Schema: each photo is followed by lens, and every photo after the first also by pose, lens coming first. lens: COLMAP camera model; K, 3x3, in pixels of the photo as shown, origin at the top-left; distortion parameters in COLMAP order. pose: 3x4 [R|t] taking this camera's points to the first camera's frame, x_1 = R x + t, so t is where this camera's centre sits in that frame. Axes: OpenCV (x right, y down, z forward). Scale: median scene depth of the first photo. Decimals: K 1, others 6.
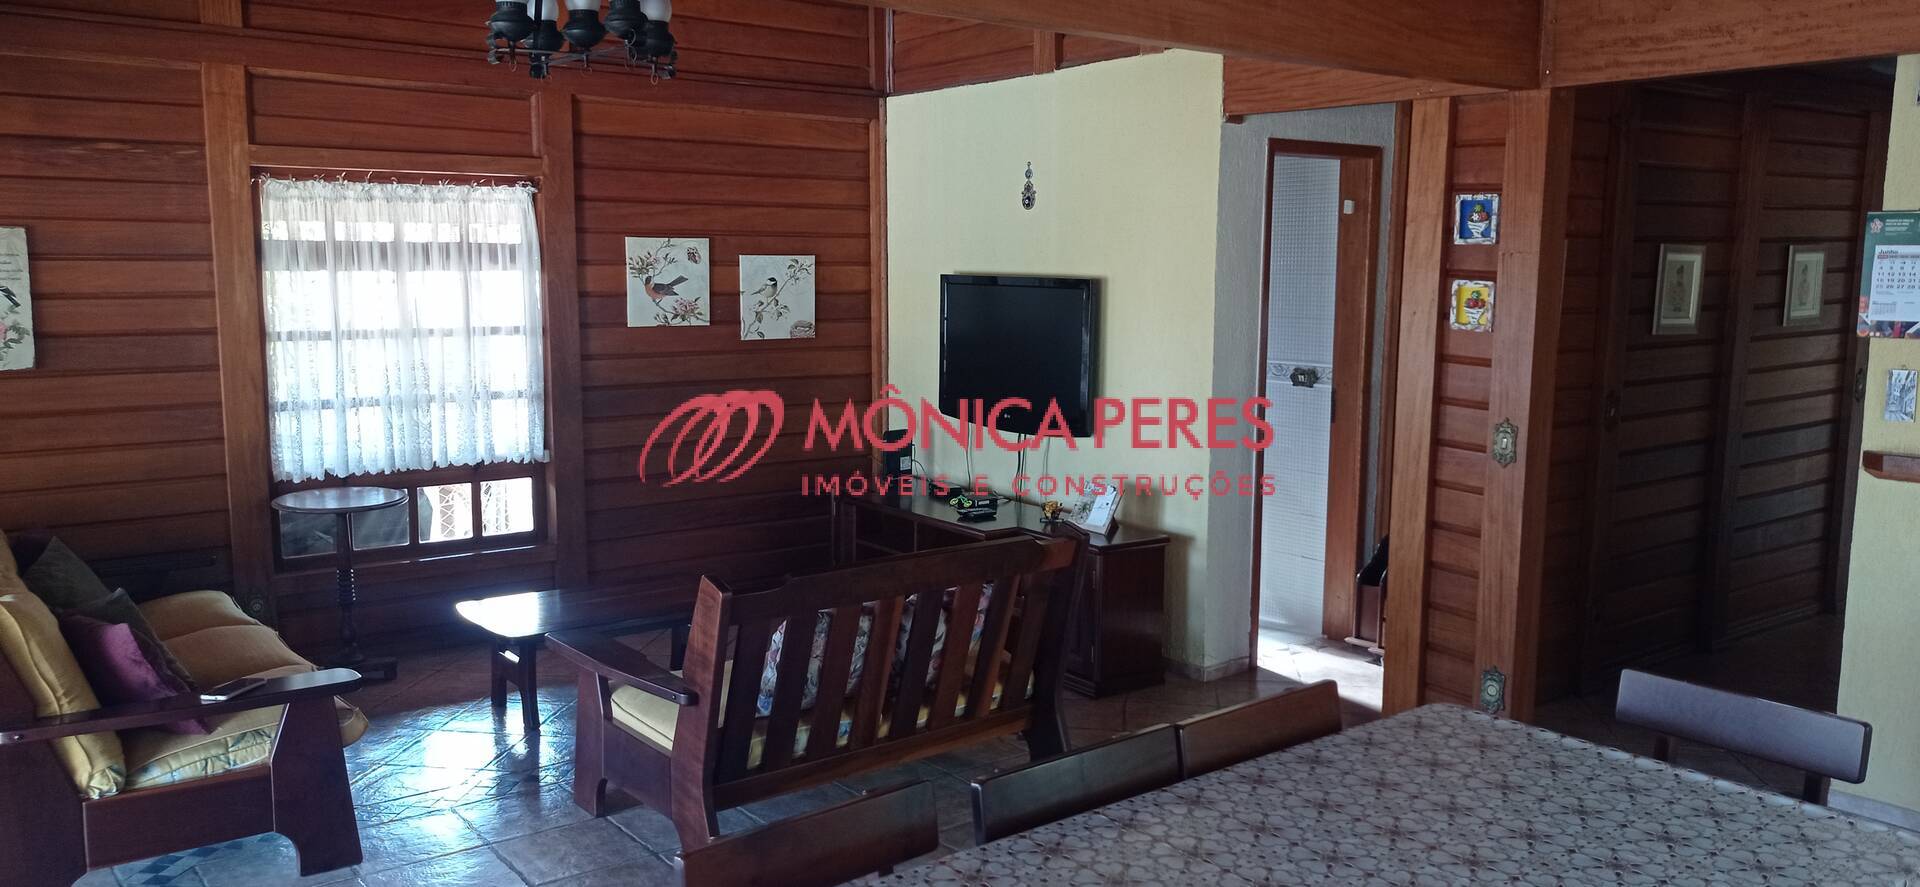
lens RADIAL K [[1424.0, 0, 960.0], [0, 1424.0, 443.5], [0, 0, 1]] dist [0.056487, -0.081838]
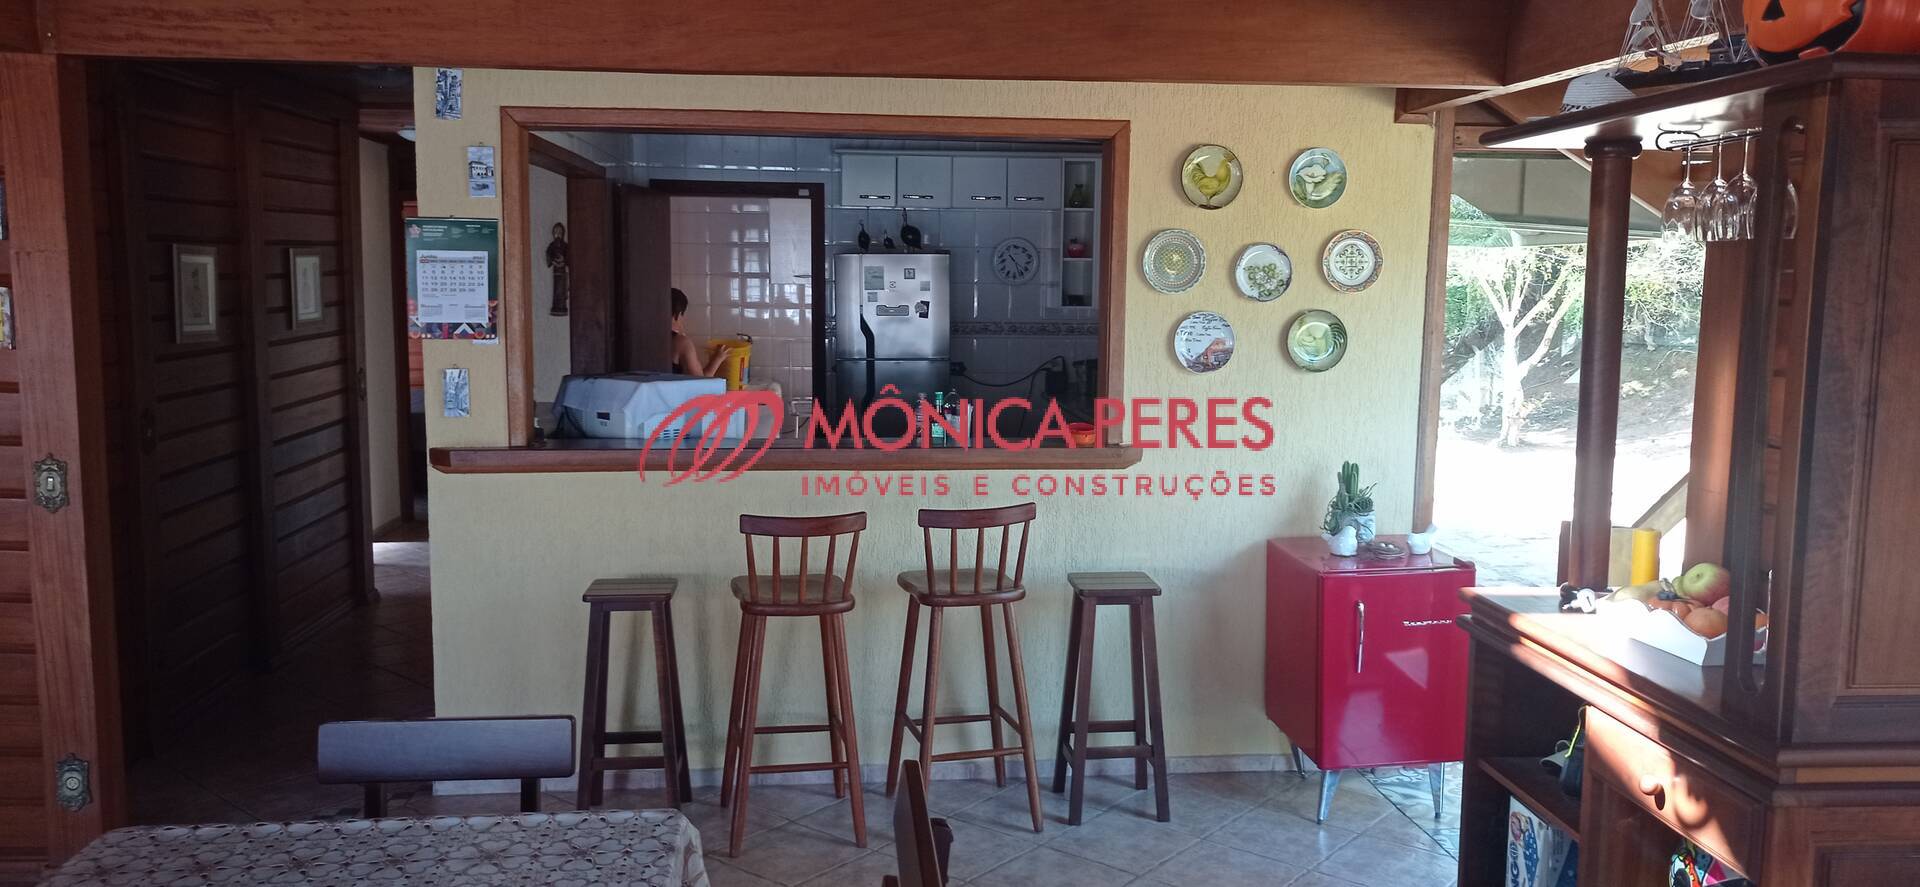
lens RADIAL K [[1418.8, 0, 955.3], [0, 1418.8, 446.5], [0, 0, 1]] dist [0.010057, -0.002783]
pose [[0.518043, -0.102065, 0.849243, -0.041499], [0.099980, 0.993275, 0.058387, -0.016931], [-0.849491, 0.054660, 0.524764, 0.130083]]
